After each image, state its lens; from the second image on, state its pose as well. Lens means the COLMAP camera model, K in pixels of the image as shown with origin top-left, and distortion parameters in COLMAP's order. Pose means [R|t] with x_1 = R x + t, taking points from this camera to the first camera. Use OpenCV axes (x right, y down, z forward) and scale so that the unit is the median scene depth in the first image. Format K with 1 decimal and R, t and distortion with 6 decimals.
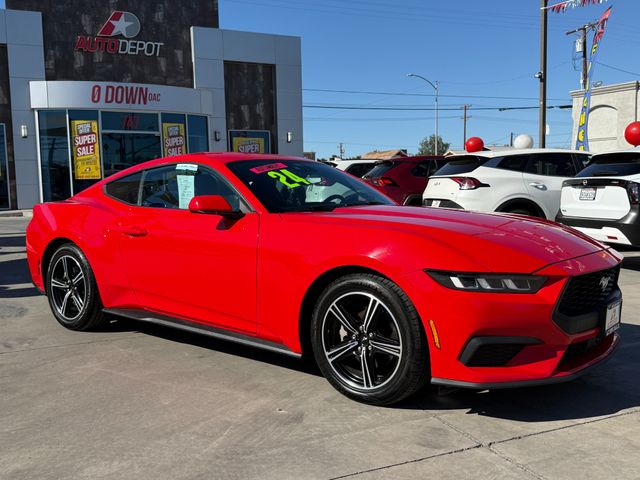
lens RADIAL K [[606.8, 0, 320.0], [0, 606.8, 240.0], [0, 0, 1]] dist [0.177467, -0.380444]
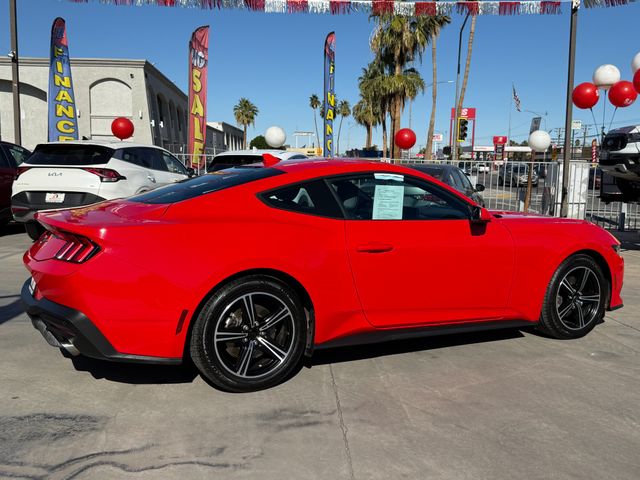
lens RADIAL K [[602.2, 0, 320.0], [0, 602.2, 240.0], [0, 0, 1]] dist [0.134578, -0.286171]
pose [[0.408809, -0.091599, 0.908012, -0.202983], [0.060015, 0.995495, 0.073404, -0.016923], [-0.910645, 0.024486, 0.412464, 0.123778]]
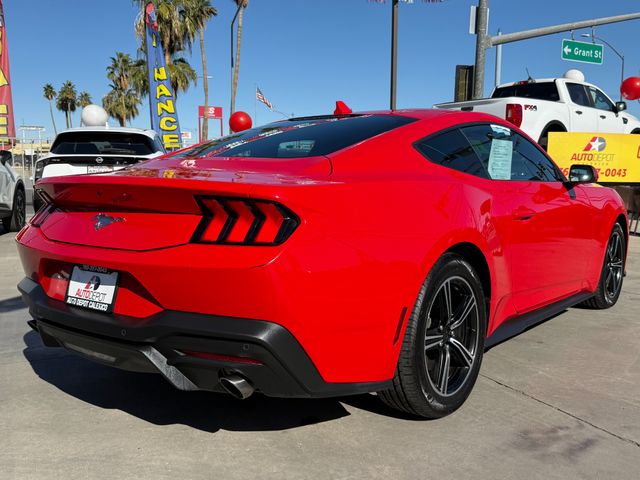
lens RADIAL K [[609.6, 0, 320.0], [0, 609.6, 240.0], [0, 0, 1]] dist [0.067020, -0.121745]
pose [[0.025245, -0.106983, 0.993940, -0.184115], [0.078606, 0.991391, 0.104712, -0.013860], [-0.996586, 0.075487, 0.033437, 0.213064]]
